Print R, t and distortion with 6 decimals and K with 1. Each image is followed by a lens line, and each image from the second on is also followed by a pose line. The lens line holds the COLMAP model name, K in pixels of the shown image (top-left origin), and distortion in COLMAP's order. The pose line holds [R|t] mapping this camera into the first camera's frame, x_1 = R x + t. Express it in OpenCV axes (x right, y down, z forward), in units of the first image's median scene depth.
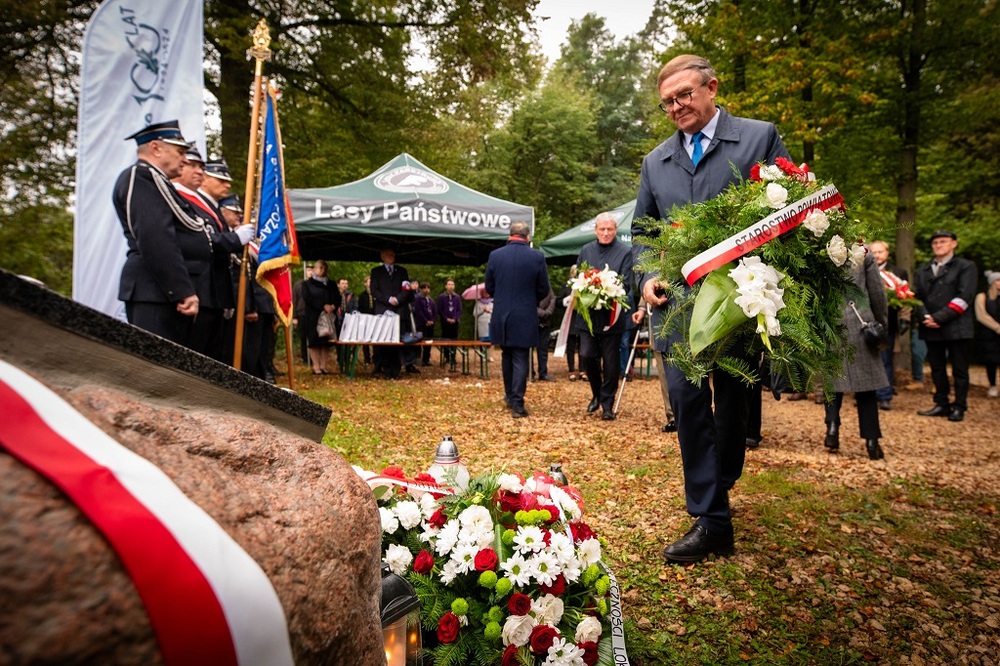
lens RADIAL K [[551.3, 0, 585.3], [0, 551.3, 391.7], [0, 0, 1]] dist [-0.005957, -0.004762]
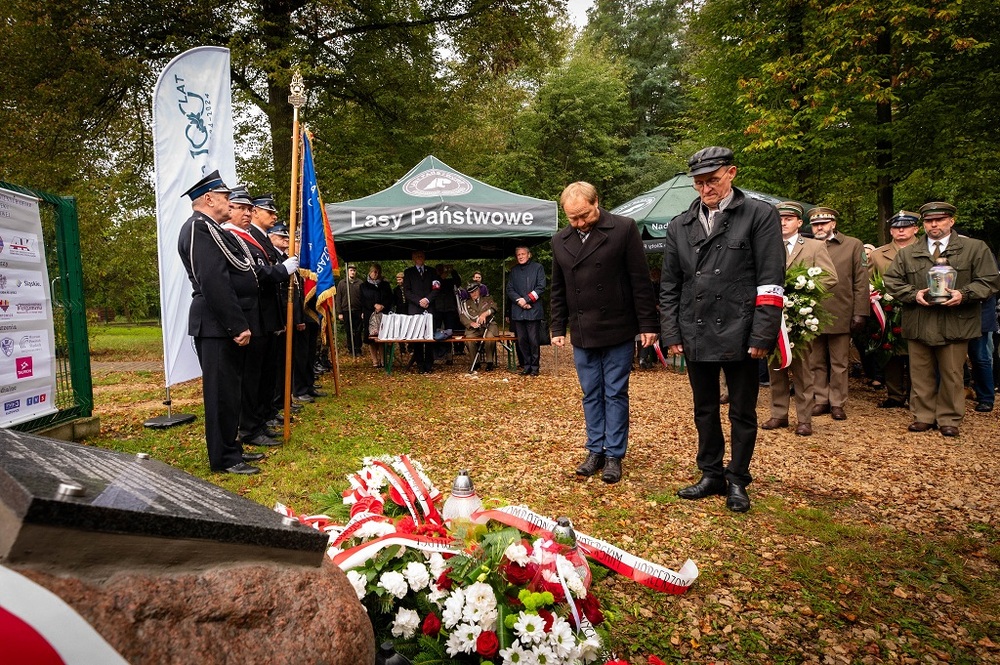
lens RADIAL K [[551.3, 0, 511.4], [0, 551.3, 324.0], [0, 0, 1]] dist [-0.005957, -0.004762]
pose [[0.970813, 0.004468, -0.239797, 0.065276], [0.013315, 0.997281, 0.072485, -0.205409], [0.239469, -0.073562, 0.968113, 0.031521]]
